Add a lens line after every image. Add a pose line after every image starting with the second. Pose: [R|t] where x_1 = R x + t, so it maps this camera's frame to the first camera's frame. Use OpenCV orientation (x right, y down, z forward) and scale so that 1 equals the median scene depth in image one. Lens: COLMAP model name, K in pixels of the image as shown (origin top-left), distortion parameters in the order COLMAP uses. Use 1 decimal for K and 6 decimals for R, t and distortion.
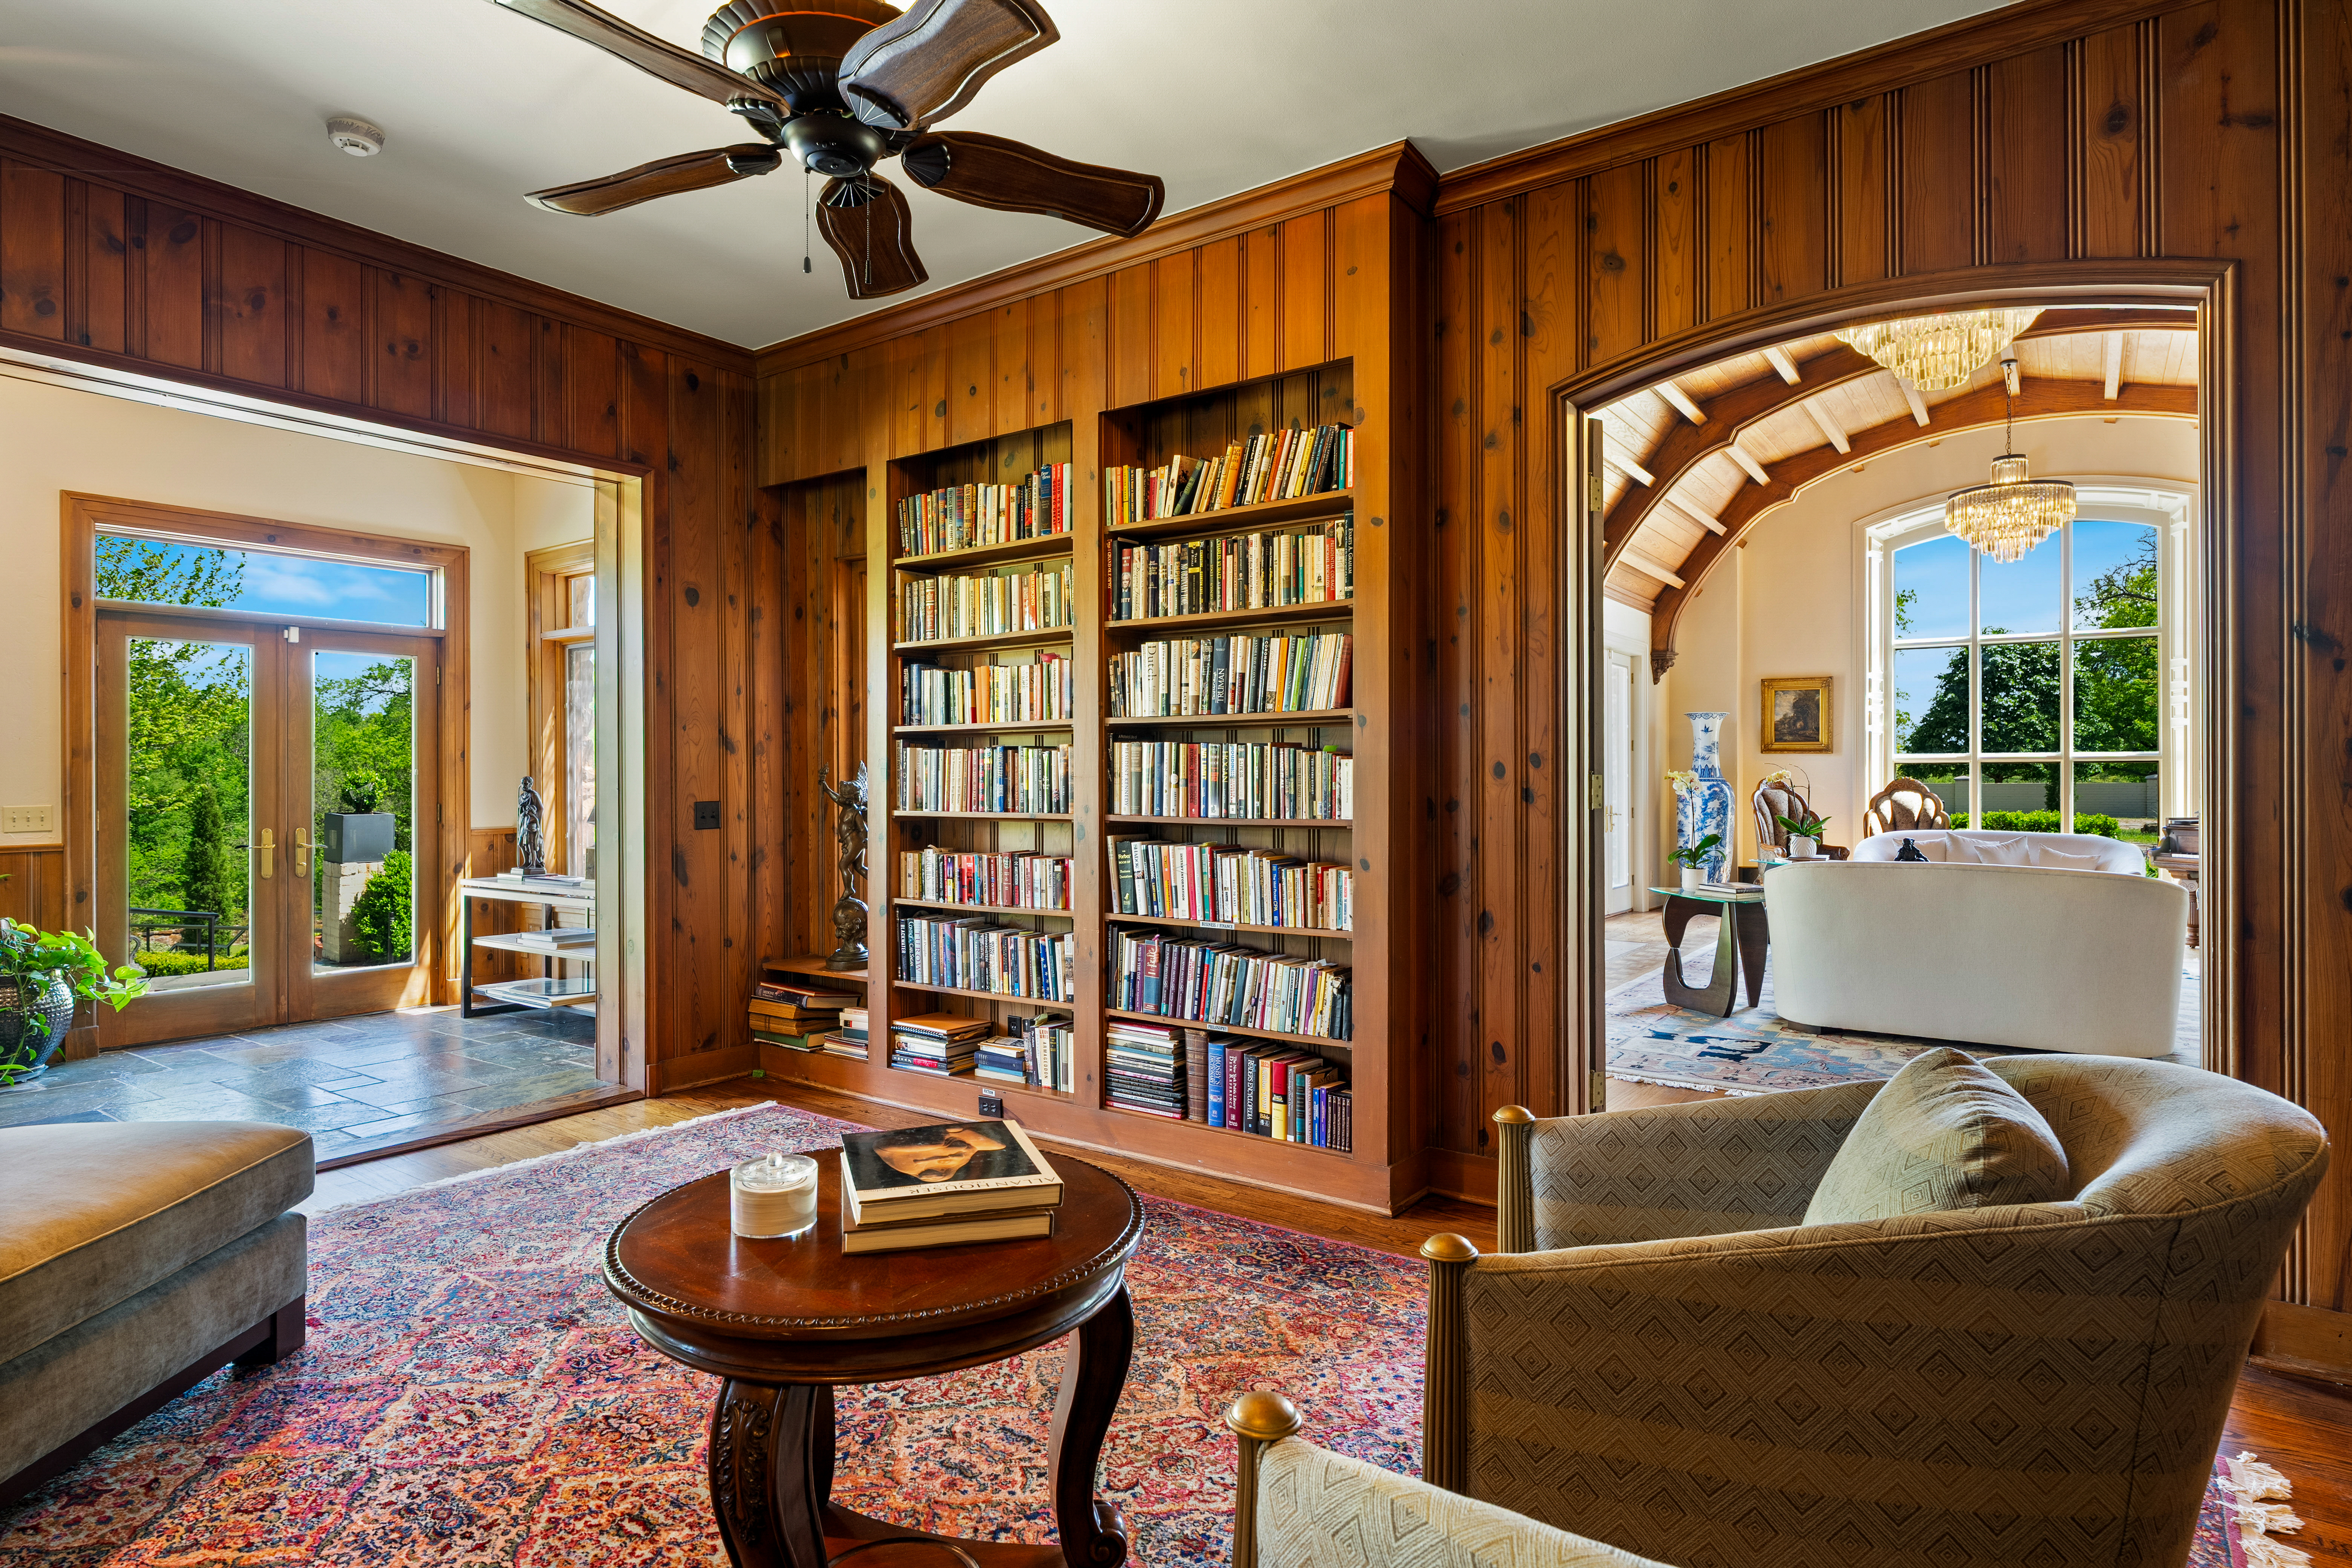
lens RADIAL K [[1242.7, 0, 1183.6], [0, 1242.7, 781.2], [0, 0, 1]] dist [-0.006863, 0.002798]
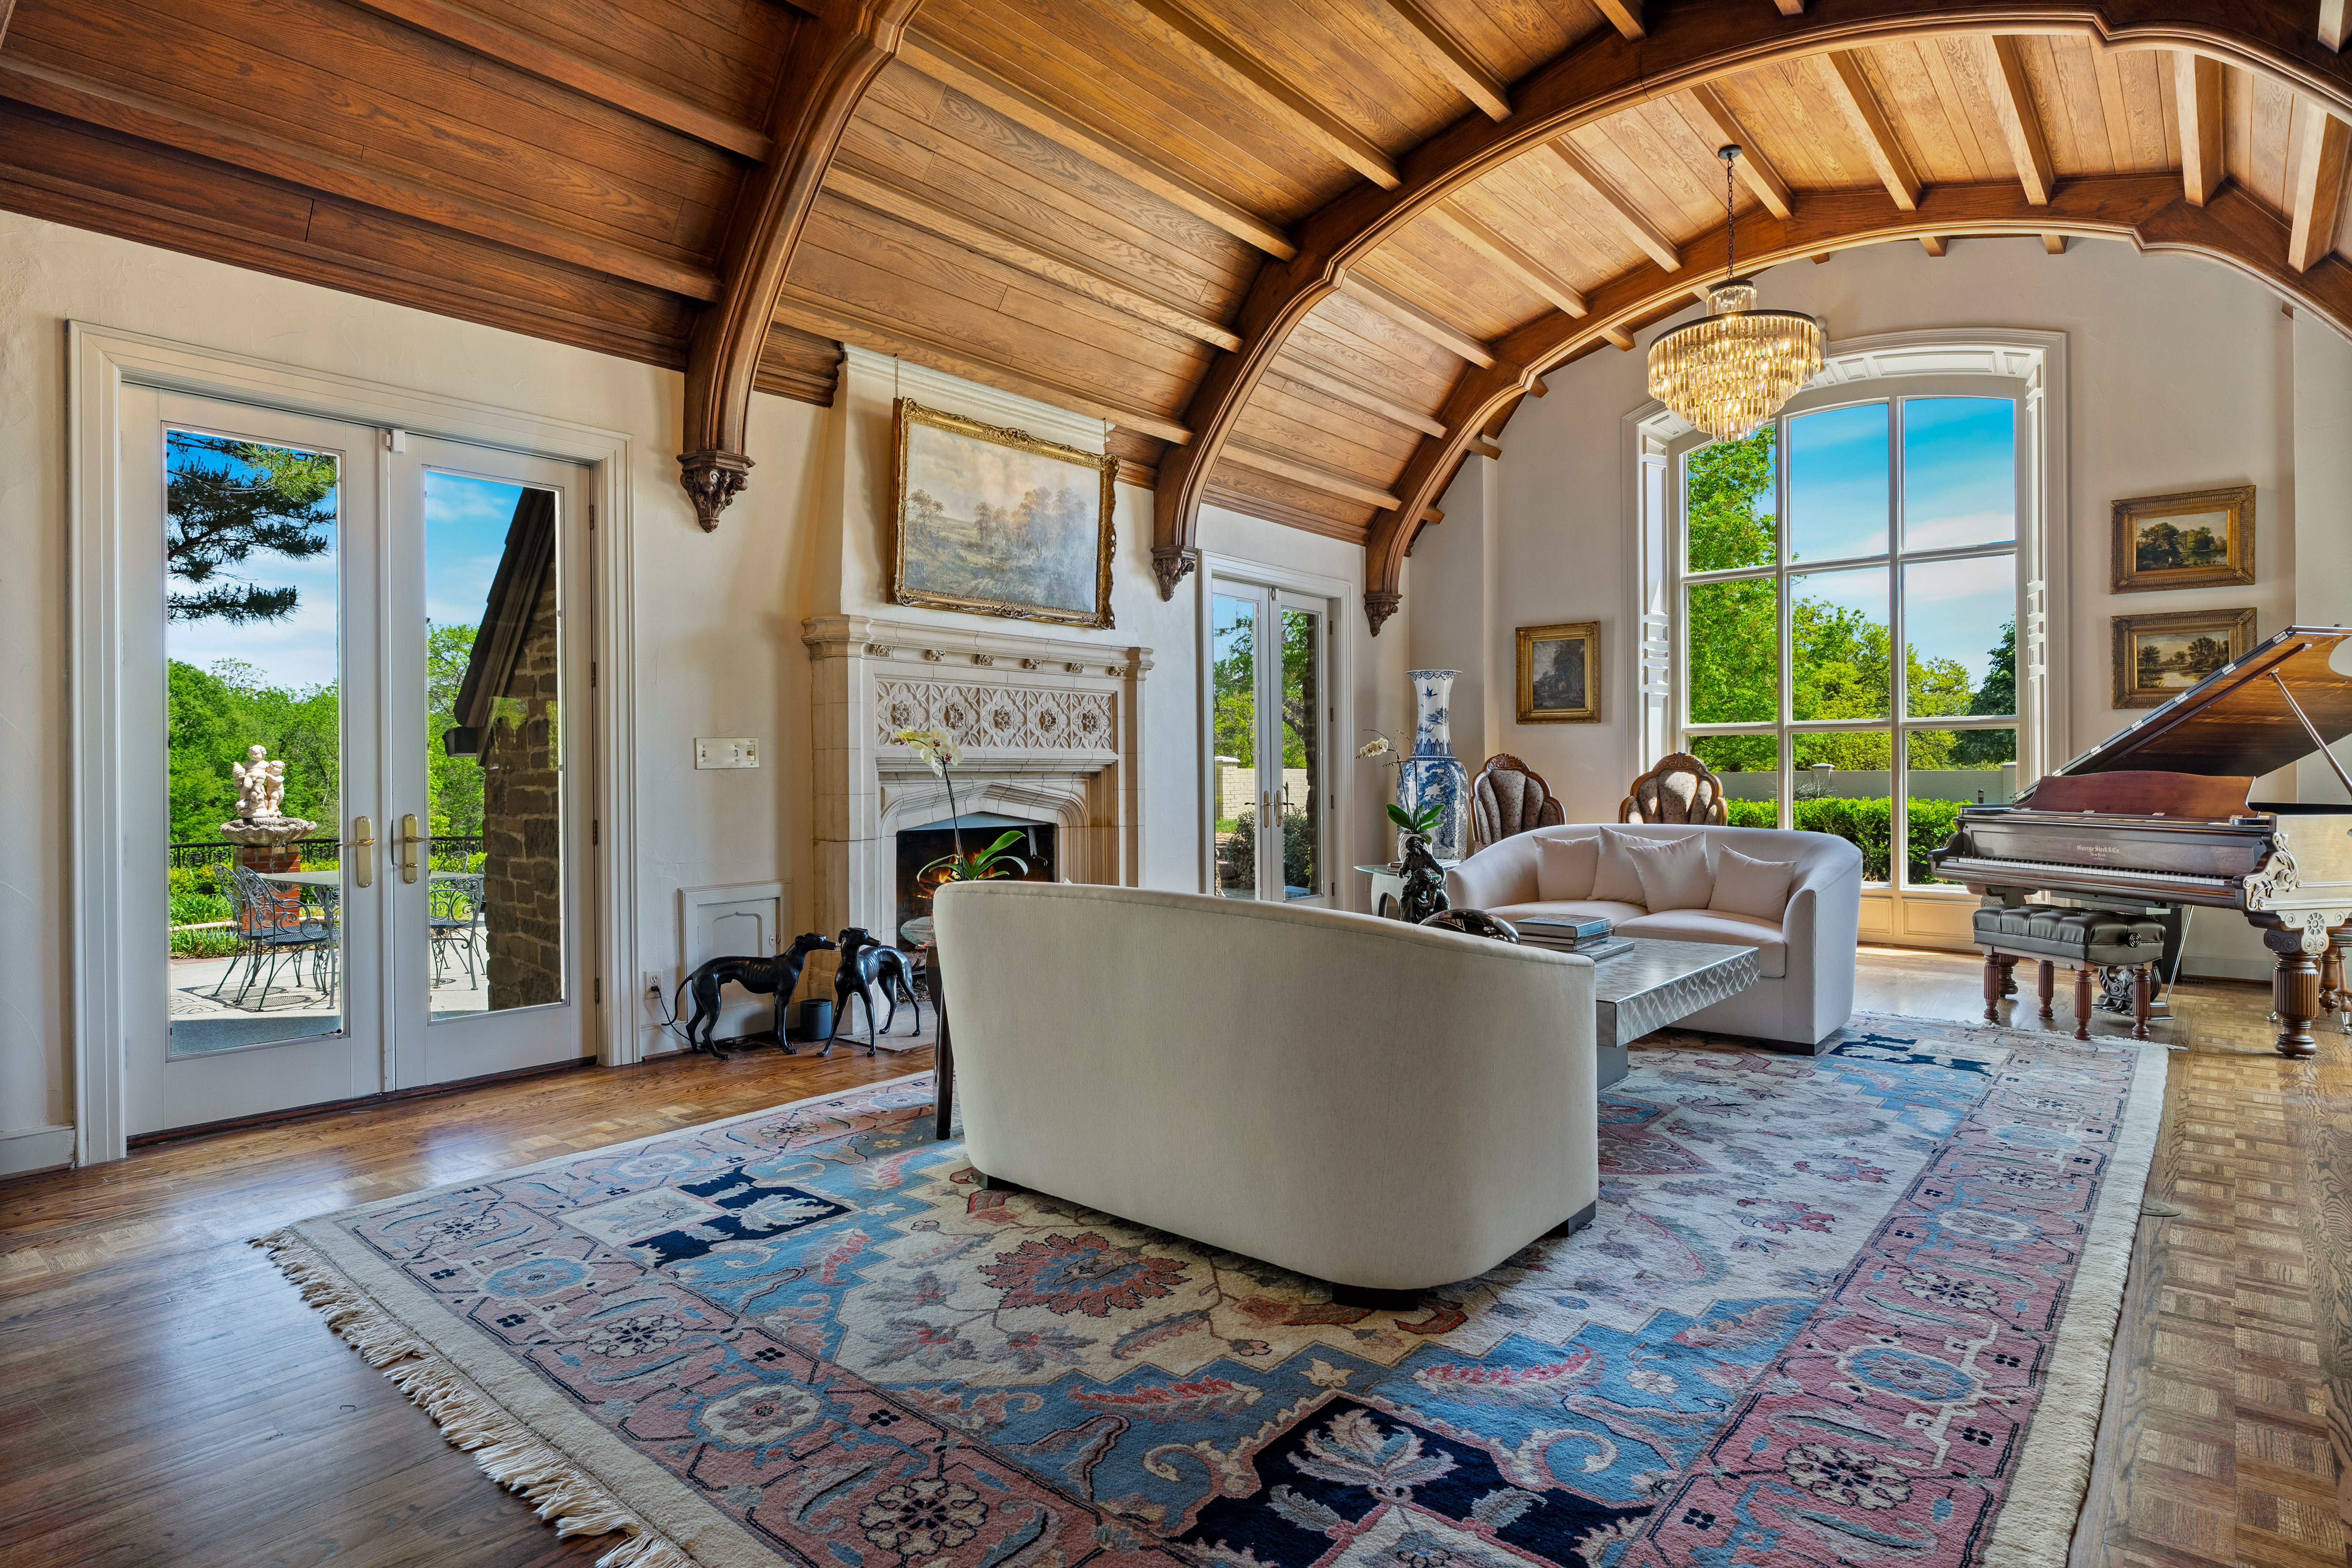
lens RADIAL K [[1242.7, 0, 1168.3], [0, 1242.7, 771.1], [0, 0, 1]] dist [-0.006863, 0.002798]
pose [[0.996522, -0.004951, -0.083180, 0.372625], [0.004557, 0.999977, -0.004924, 0.011184], [0.083203, 0.004528, 0.996522, 0.255379]]
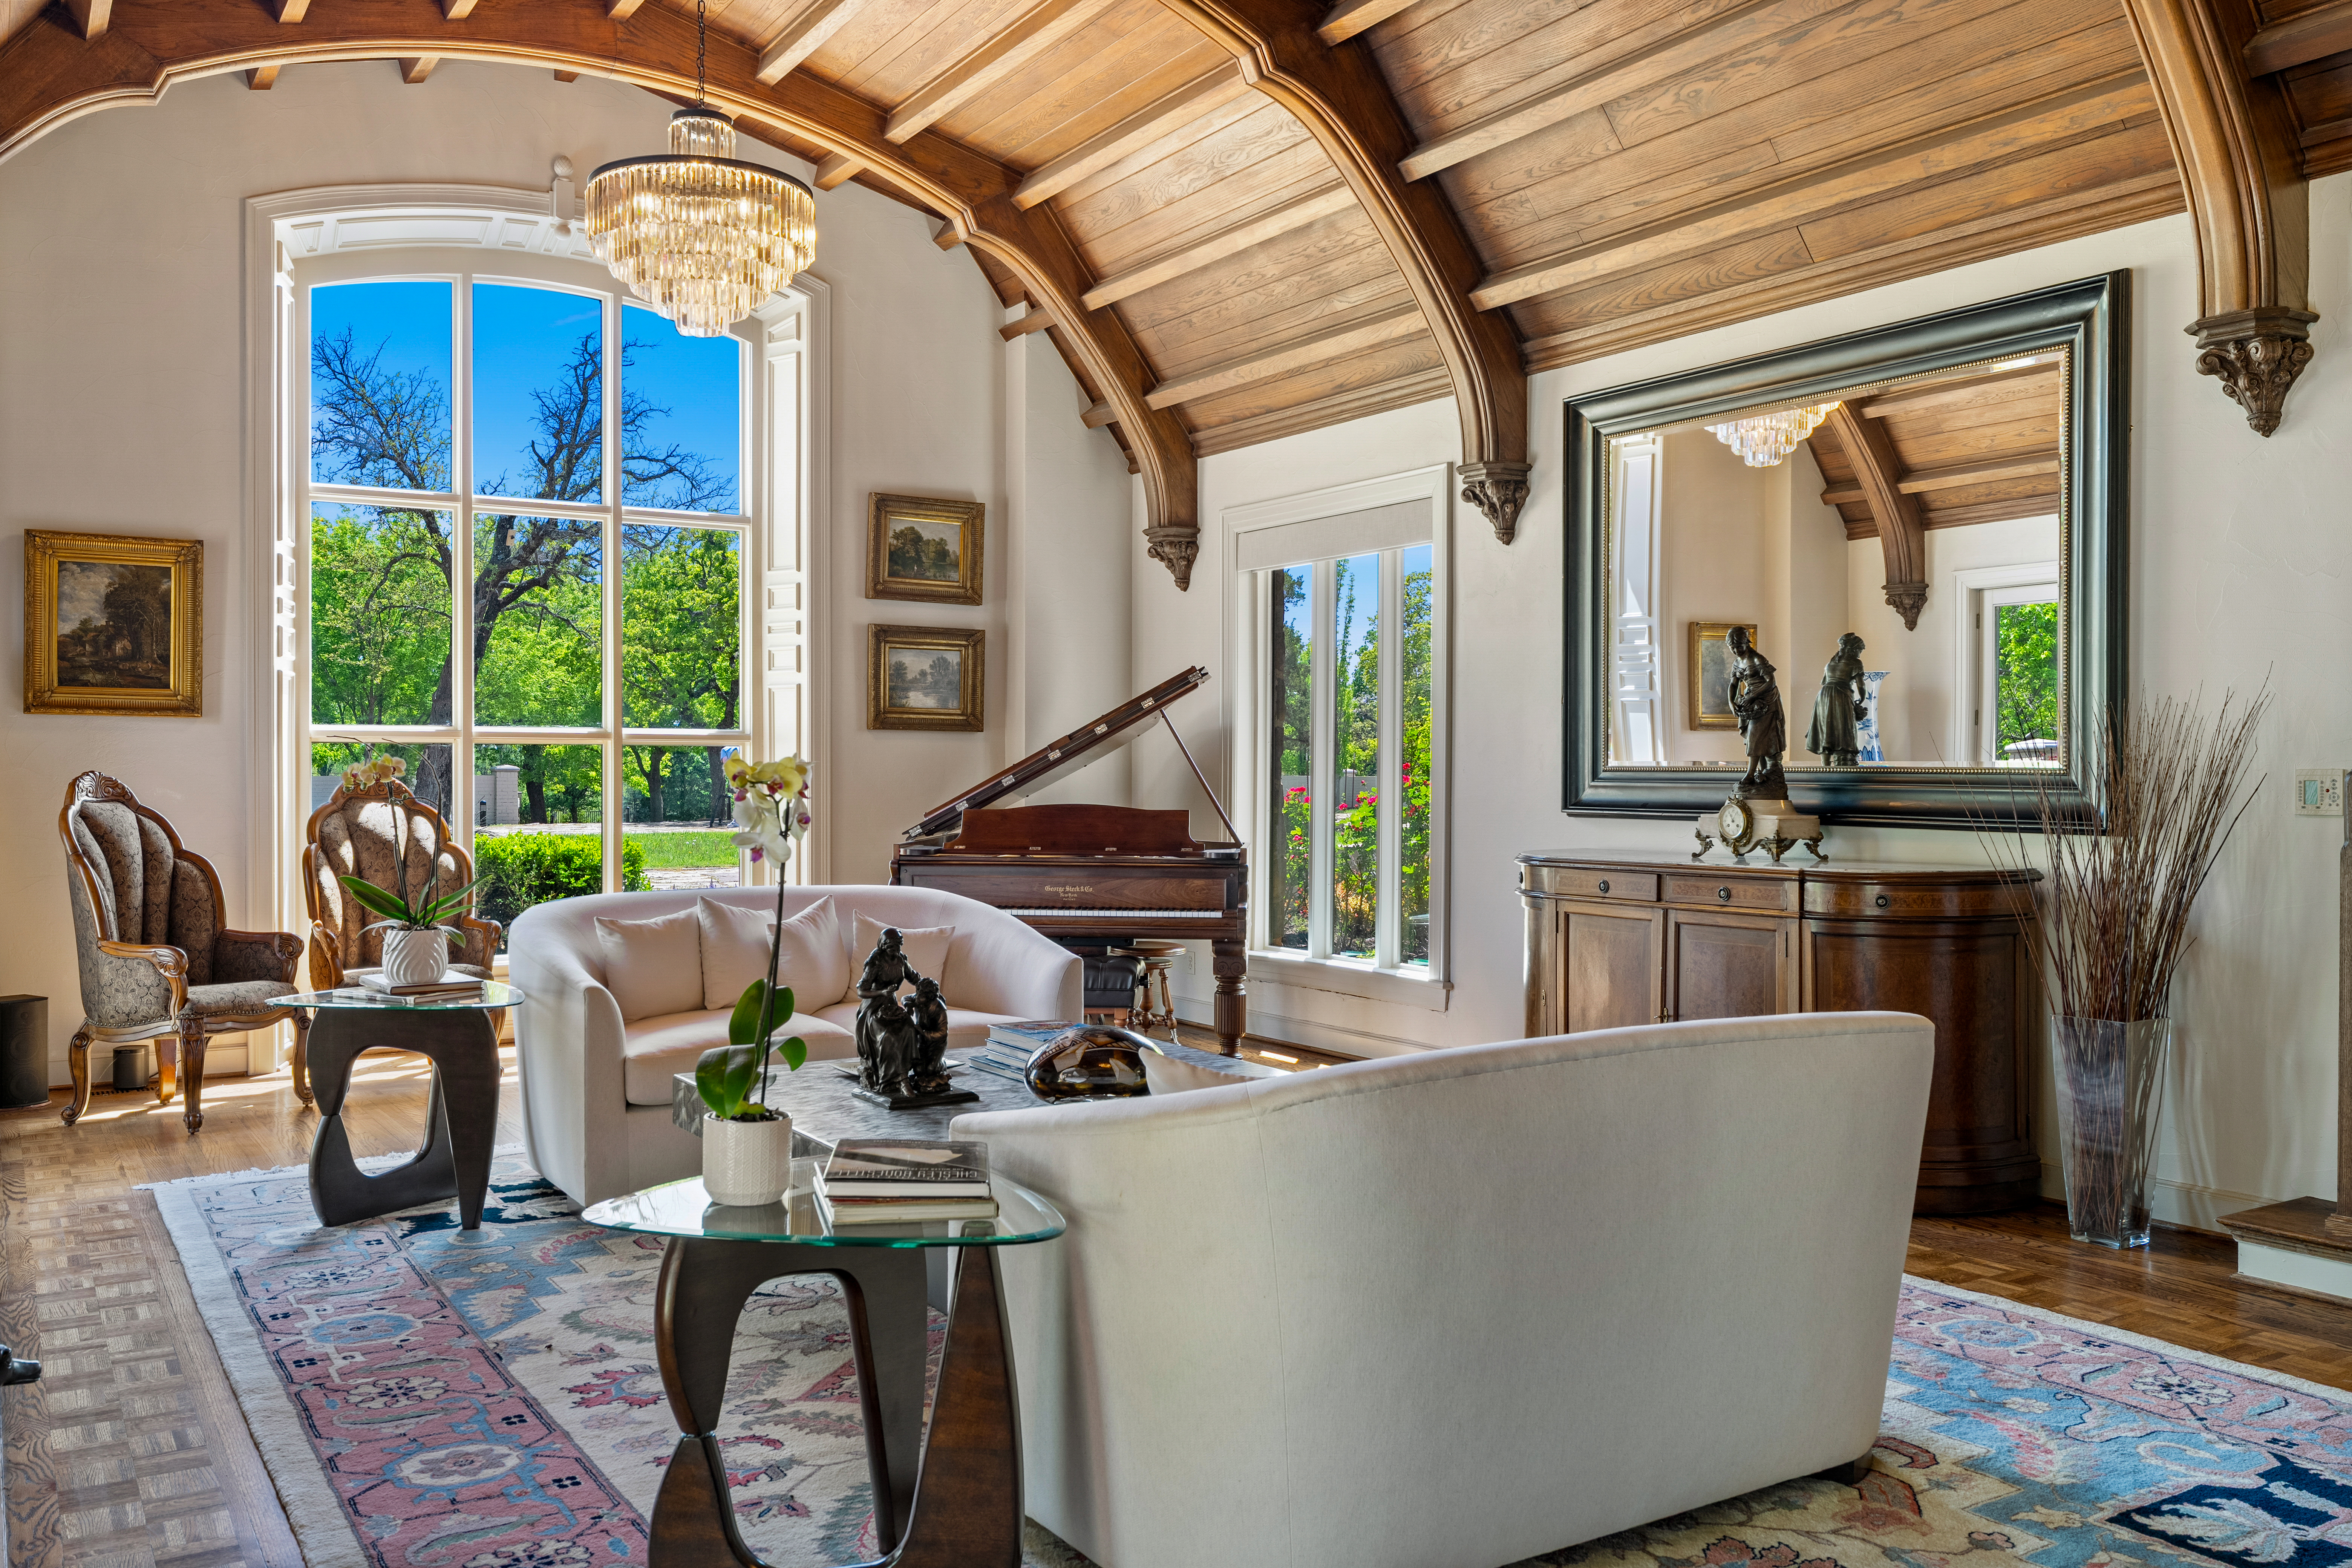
lens RADIAL K [[1878.1, 0, 1174.1], [0, 1878.1, 778.8], [0, 0, 1]] dist [-0.003160, 0.007151]
pose [[0.372443, -0.005048, 0.928041, 0.042024], [0.001919, 0.999987, 0.004669, -0.003506], [-0.928053, 0.000042, 0.372448, 0.501724]]
